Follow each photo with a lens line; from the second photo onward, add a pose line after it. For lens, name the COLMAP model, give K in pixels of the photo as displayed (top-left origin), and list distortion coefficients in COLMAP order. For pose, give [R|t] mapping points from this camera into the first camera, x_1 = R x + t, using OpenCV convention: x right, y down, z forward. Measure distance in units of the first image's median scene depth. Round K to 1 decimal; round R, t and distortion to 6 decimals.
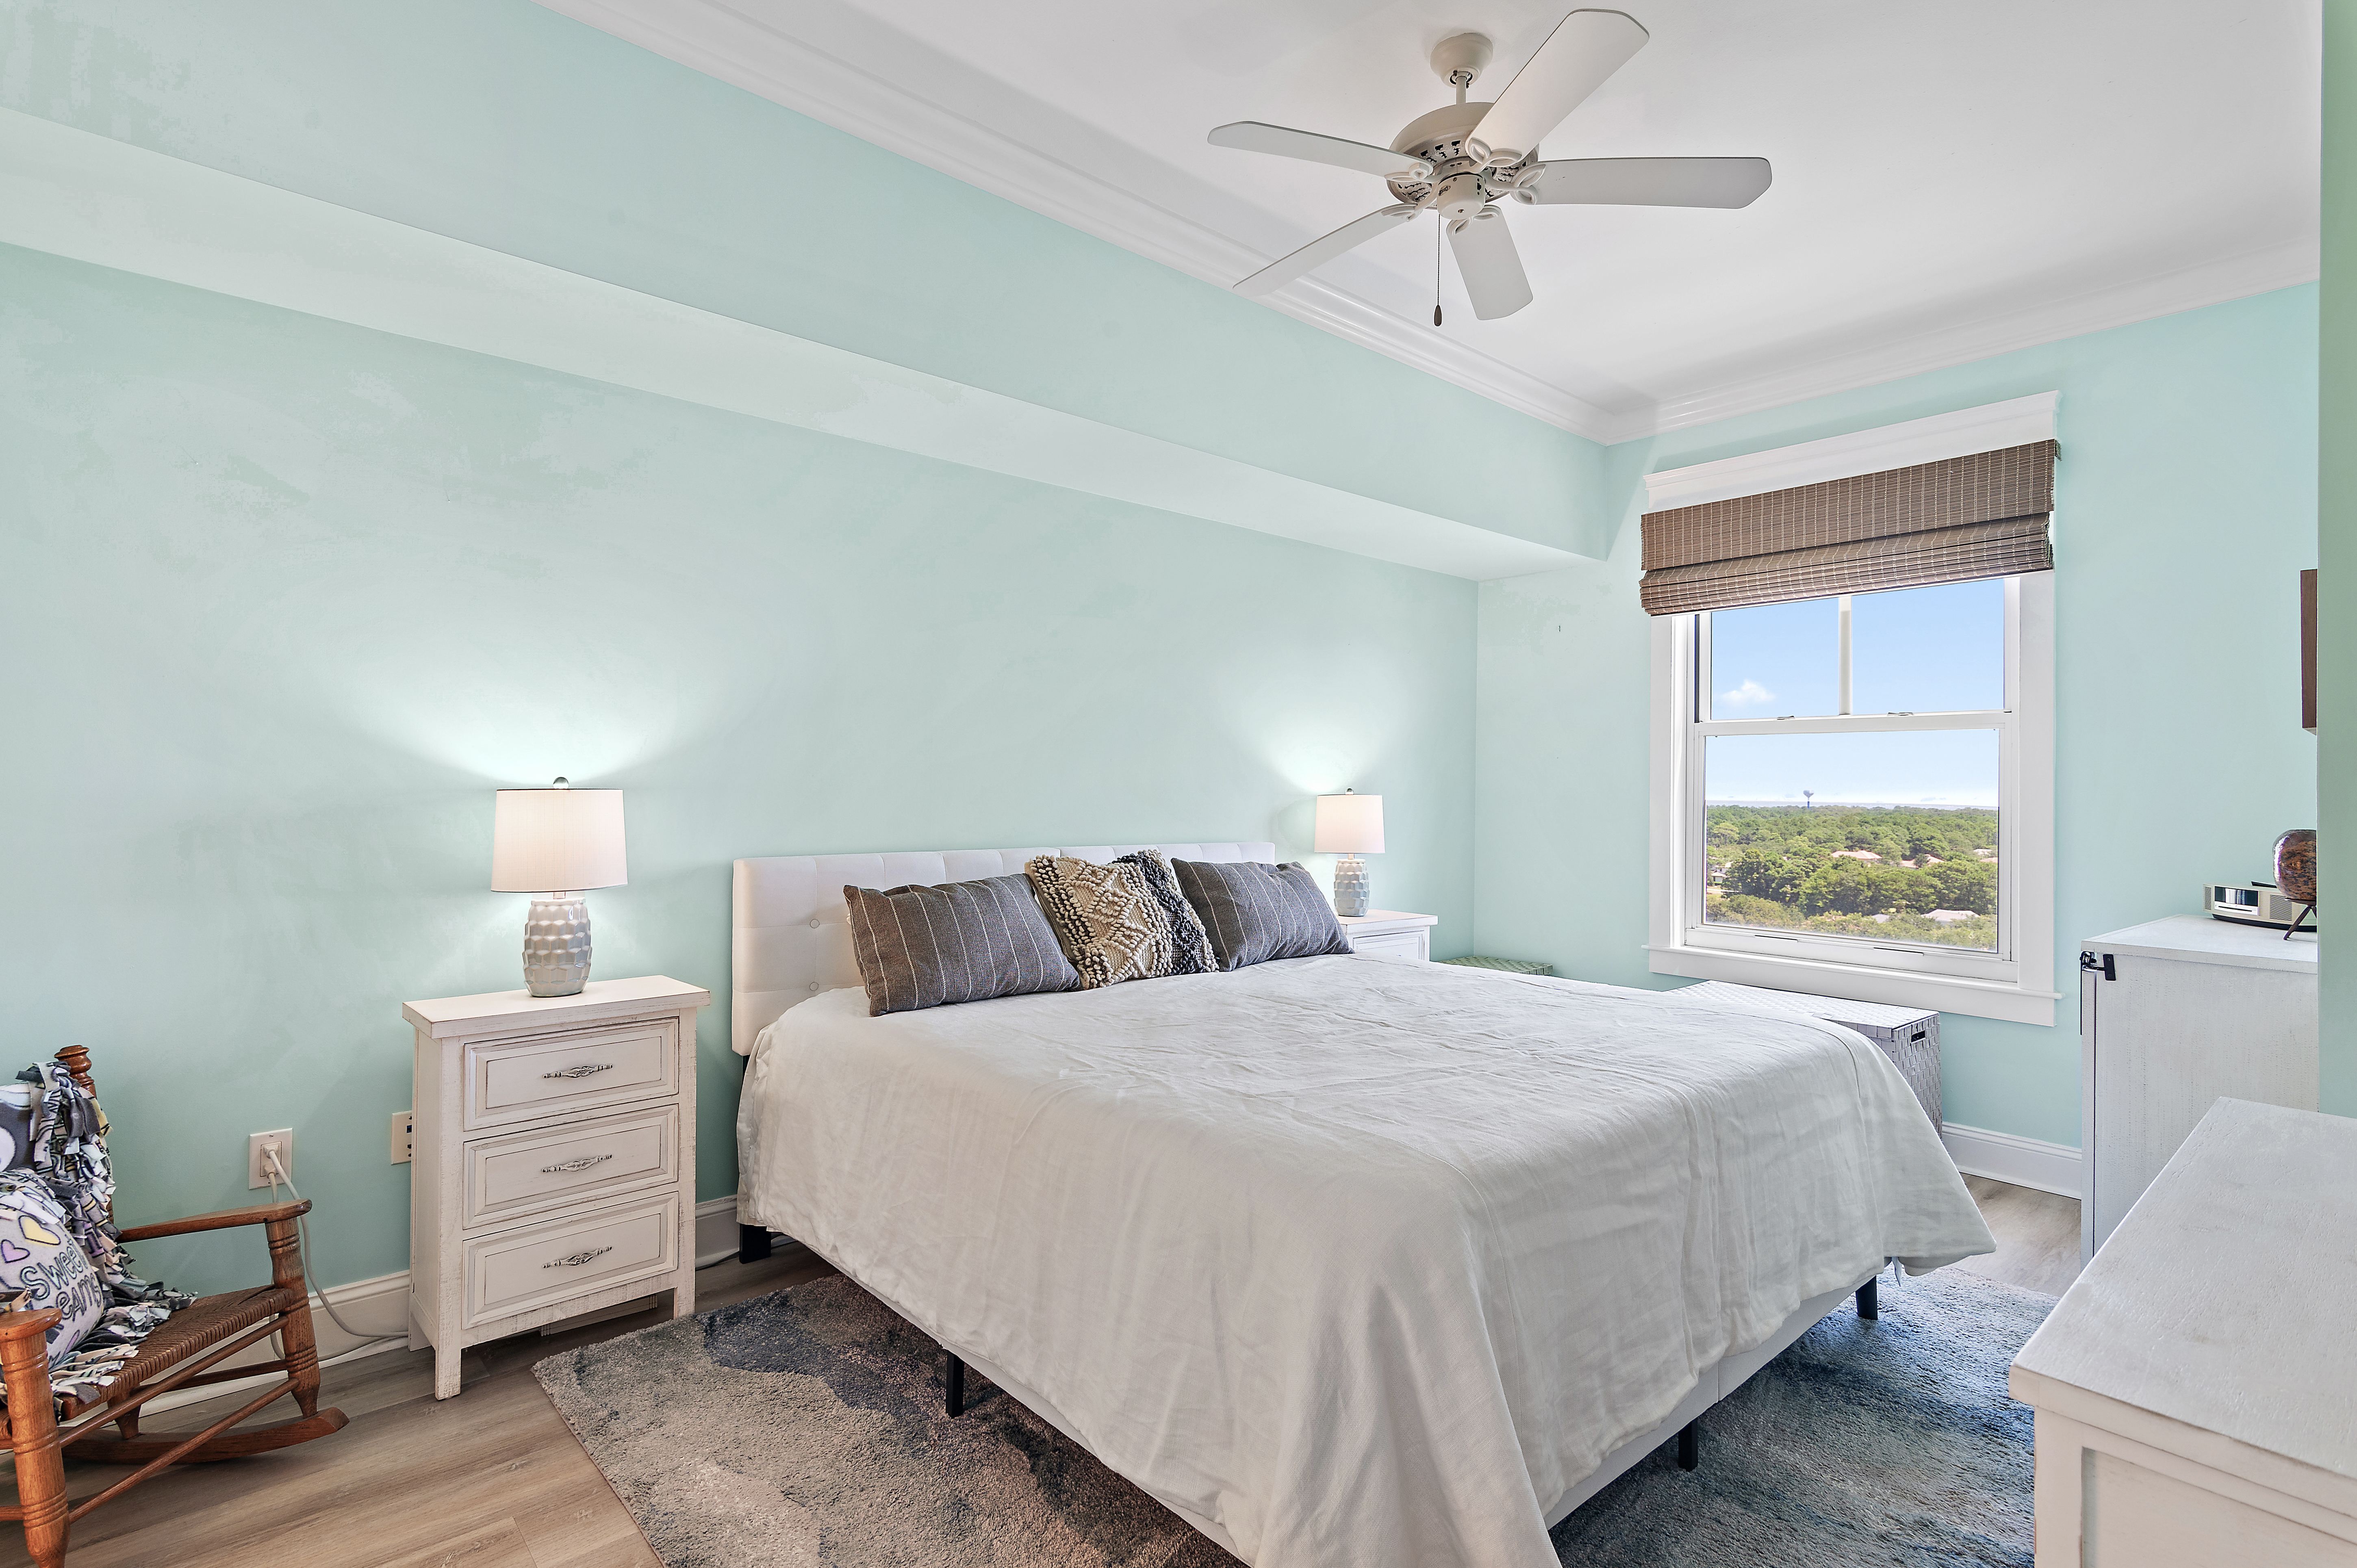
lens RADIAL K [[1135.5, 0, 1178.5], [0, 1135.5, 784.0], [0, 0, 1]] dist [0.015357, 0.000304]
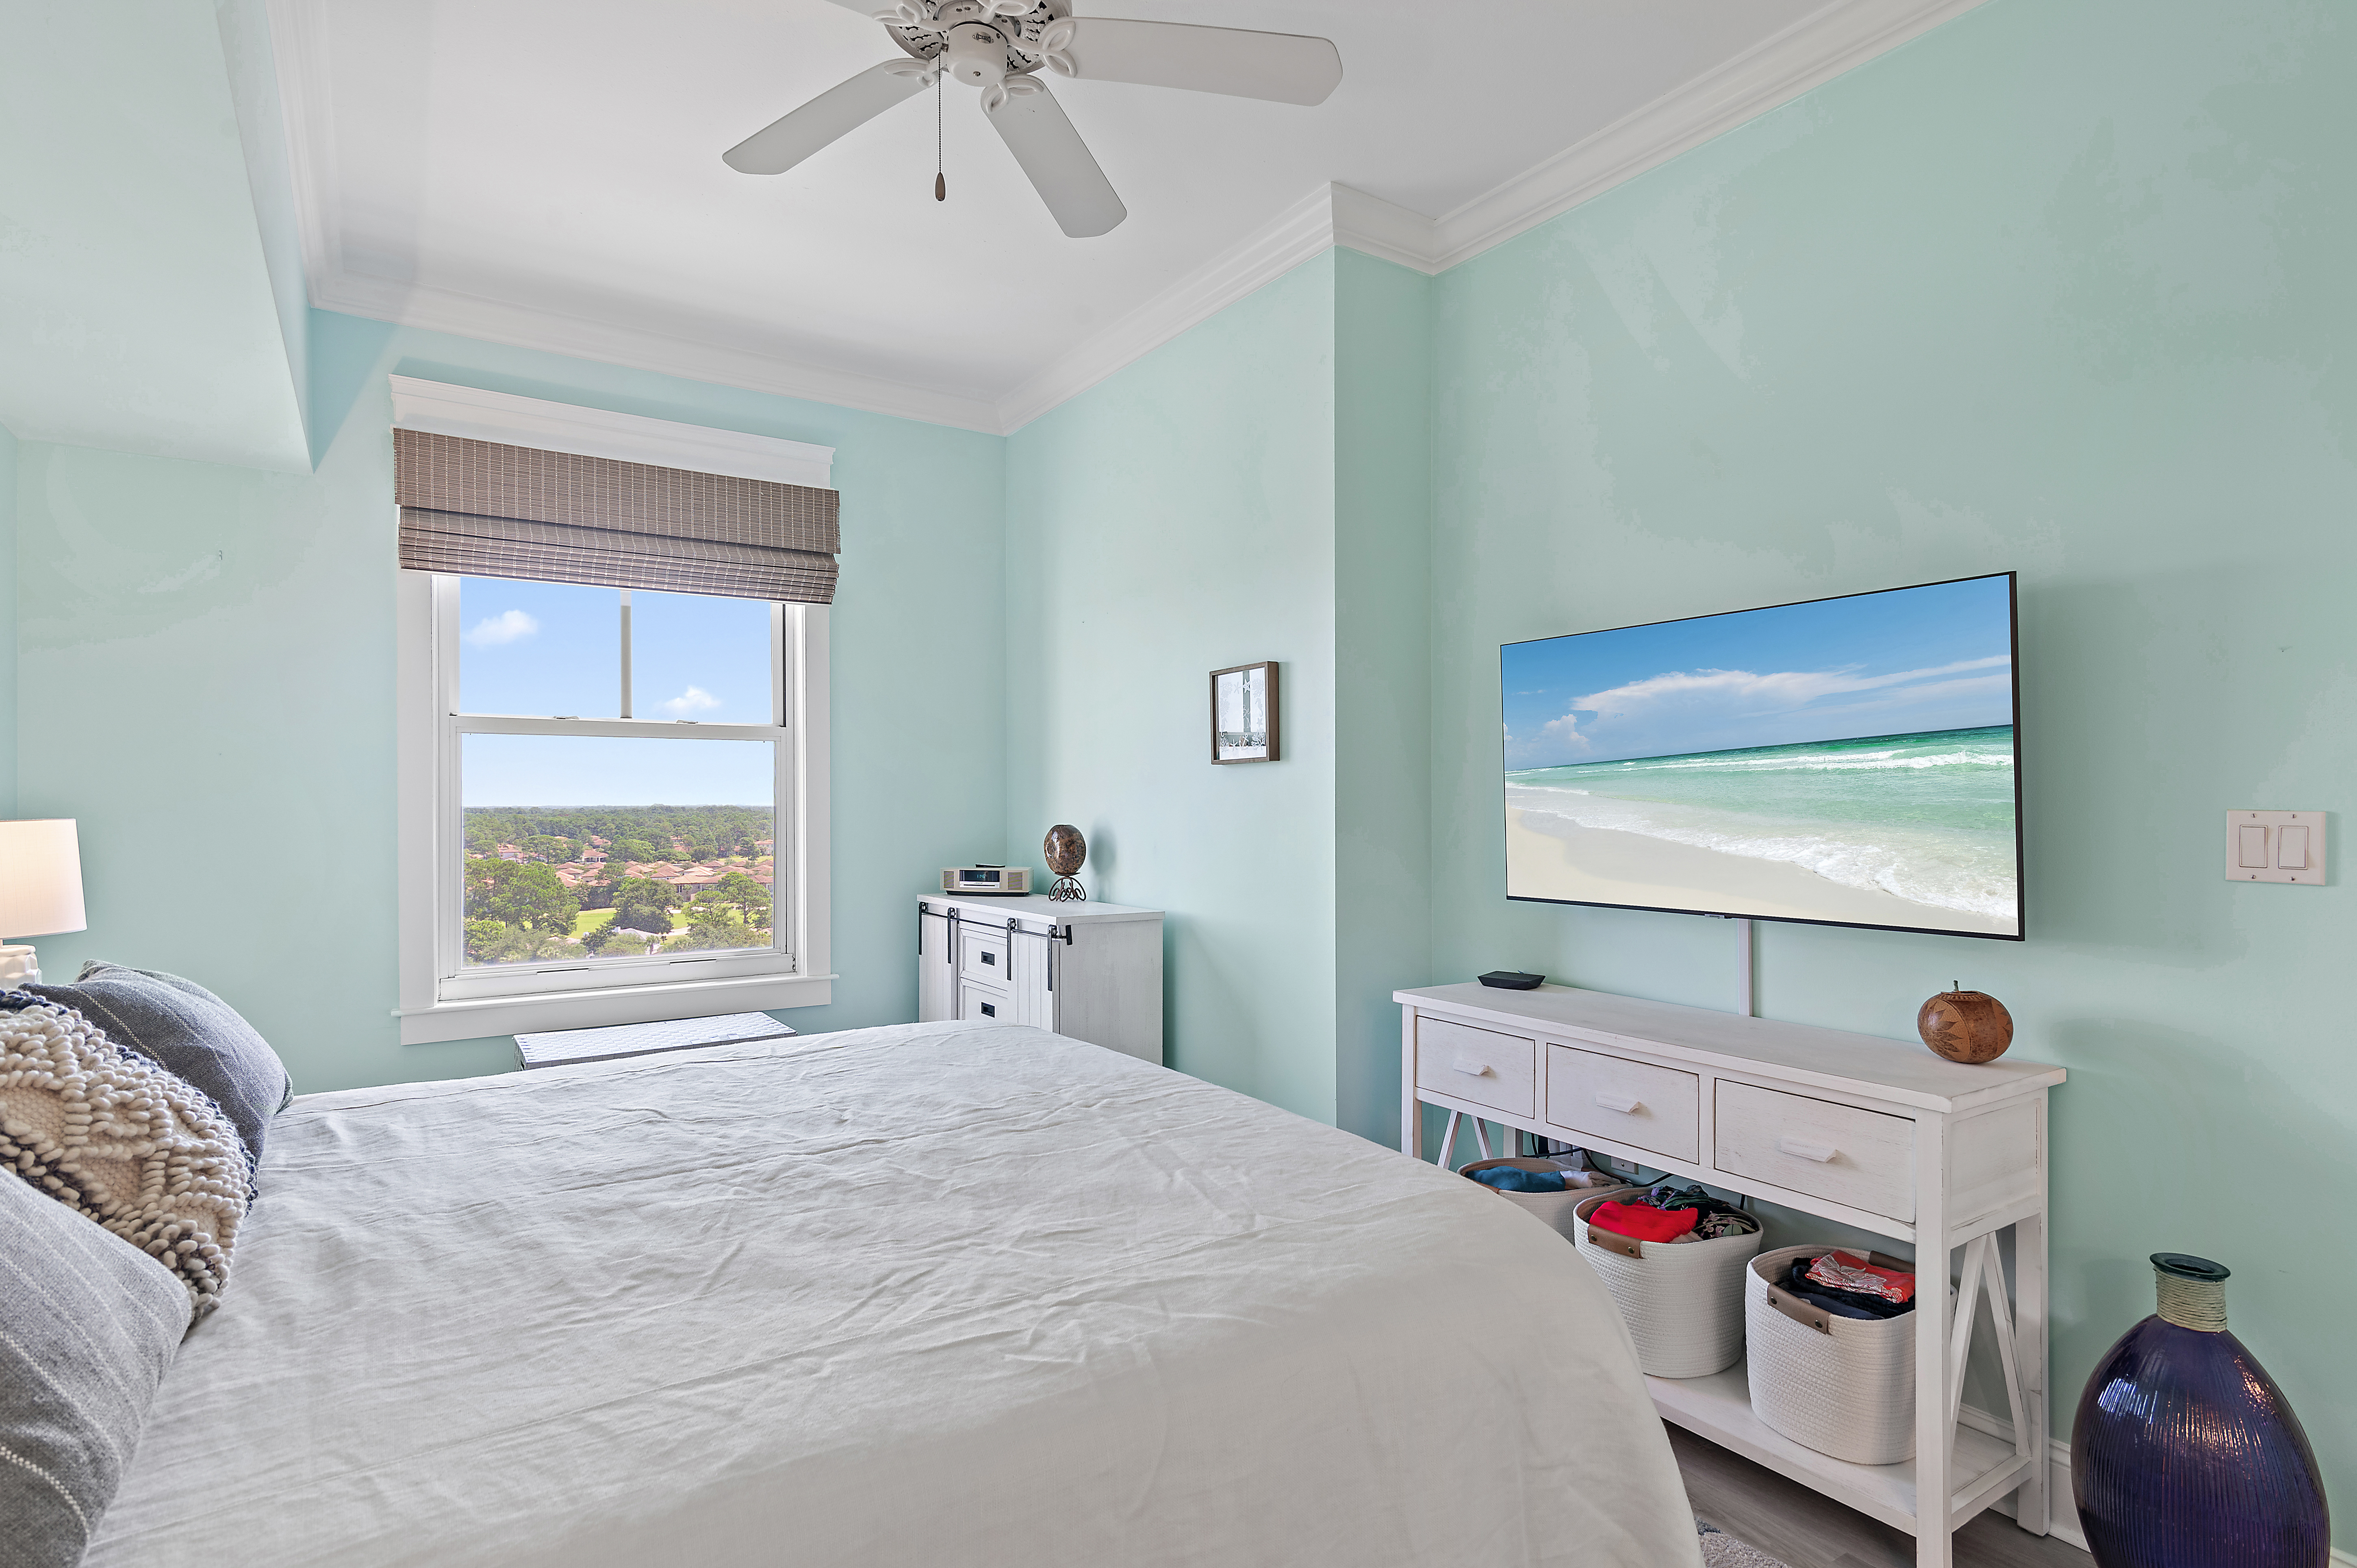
lens RADIAL K [[1188.9, 0, 1178.0], [0, 1188.9, 807.2], [0, 0, 1]] dist [0.015198, 0.000123]
pose [[0.145871, -0.019192, 0.989117, -0.361304], [-0.001367, 0.999807, 0.019601, -0.009110], [-0.989303, -0.004212, 0.145817, 0.481506]]
